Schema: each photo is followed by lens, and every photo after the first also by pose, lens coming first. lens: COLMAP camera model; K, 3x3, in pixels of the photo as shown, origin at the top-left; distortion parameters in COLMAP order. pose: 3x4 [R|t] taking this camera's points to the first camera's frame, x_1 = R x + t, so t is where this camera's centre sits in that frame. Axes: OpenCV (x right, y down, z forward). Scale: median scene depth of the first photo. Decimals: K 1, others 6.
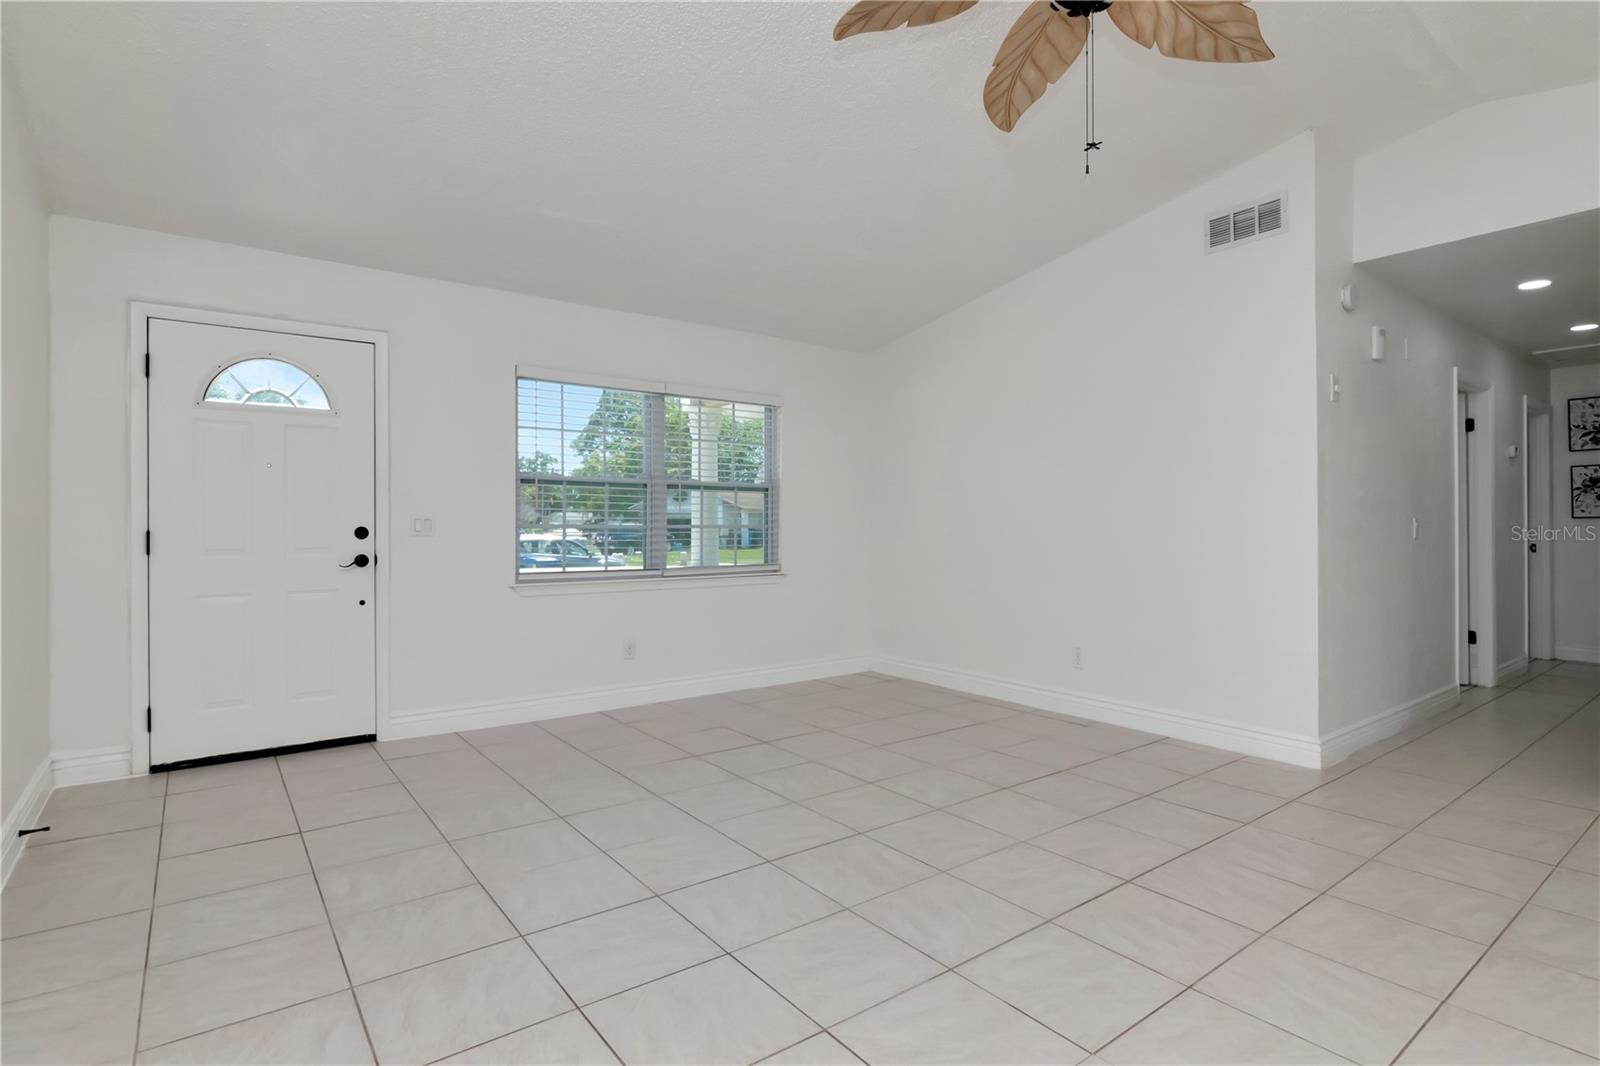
lens RADIAL K [[779.0, 0, 793.8], [0, 779.0, 528.9], [0, 0, 1]] dist [-0.003036, -0.004881]
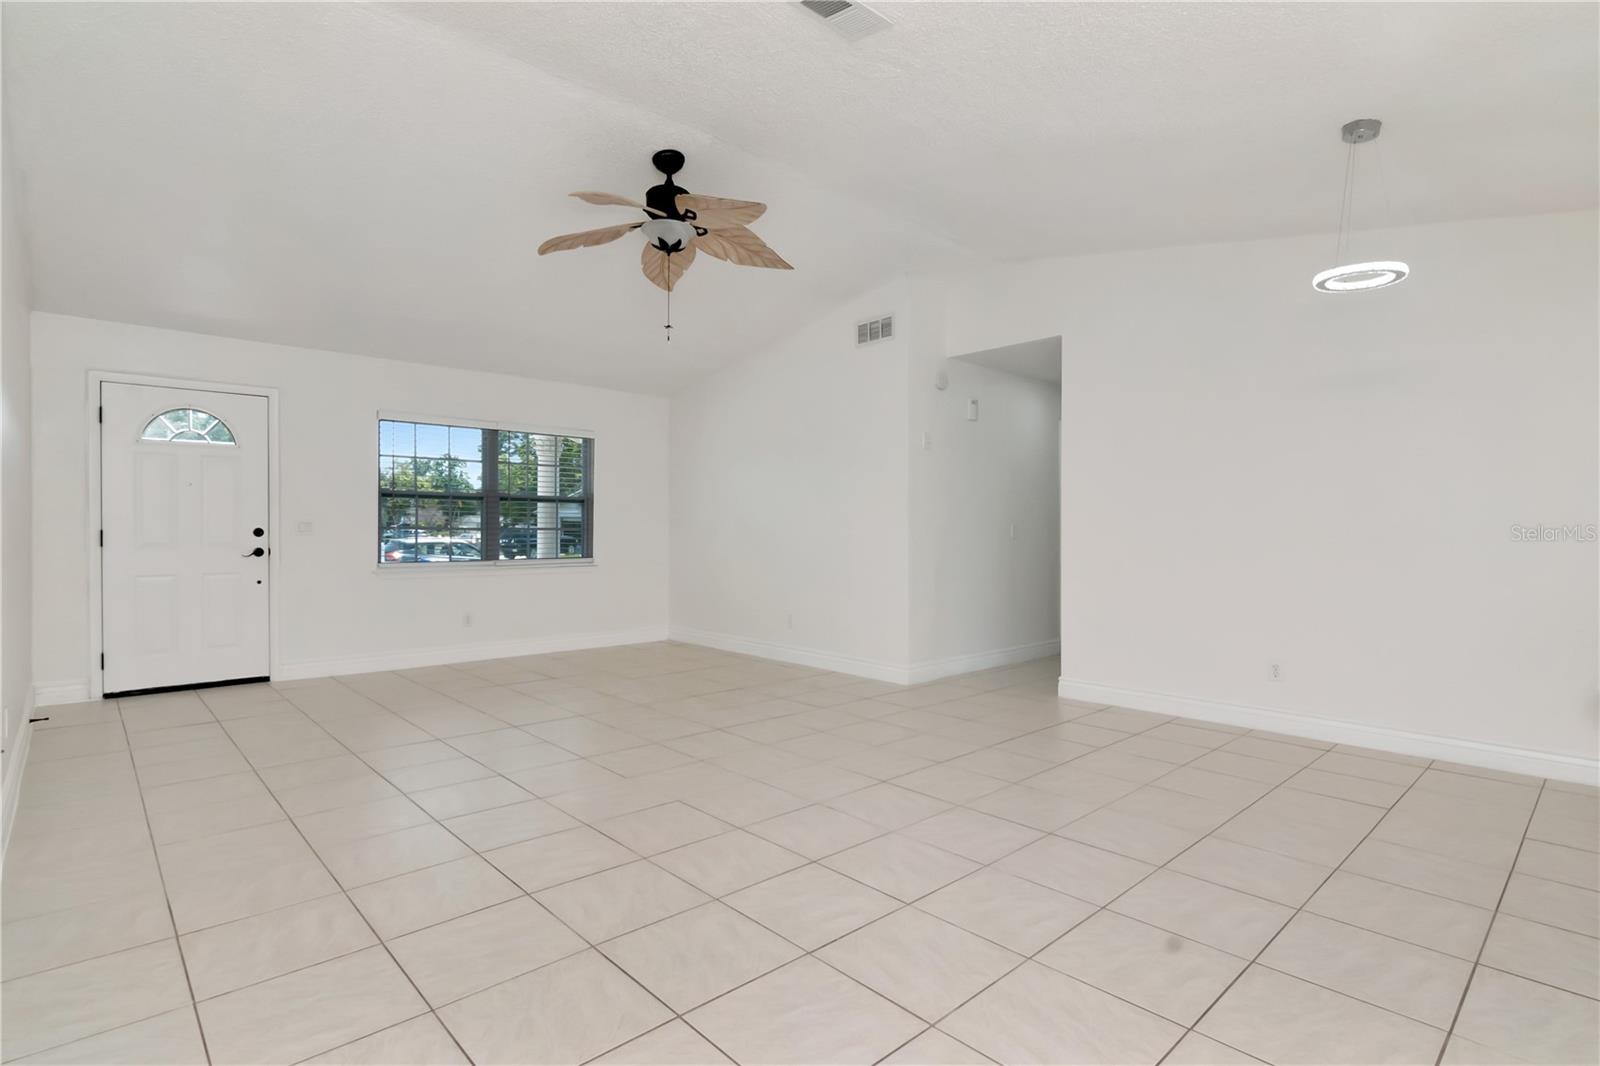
lens RADIAL K [[779.0, 0, 796.8], [0, 779.0, 538.9], [0, 0, 1]] dist [-0.003036, -0.004881]
pose [[0.995061, 0.002011, 0.099240, 0.275180], [-0.002730, 0.999971, 0.007113, 0.004395], [-0.099223, -0.007349, 0.995038, -0.497707]]
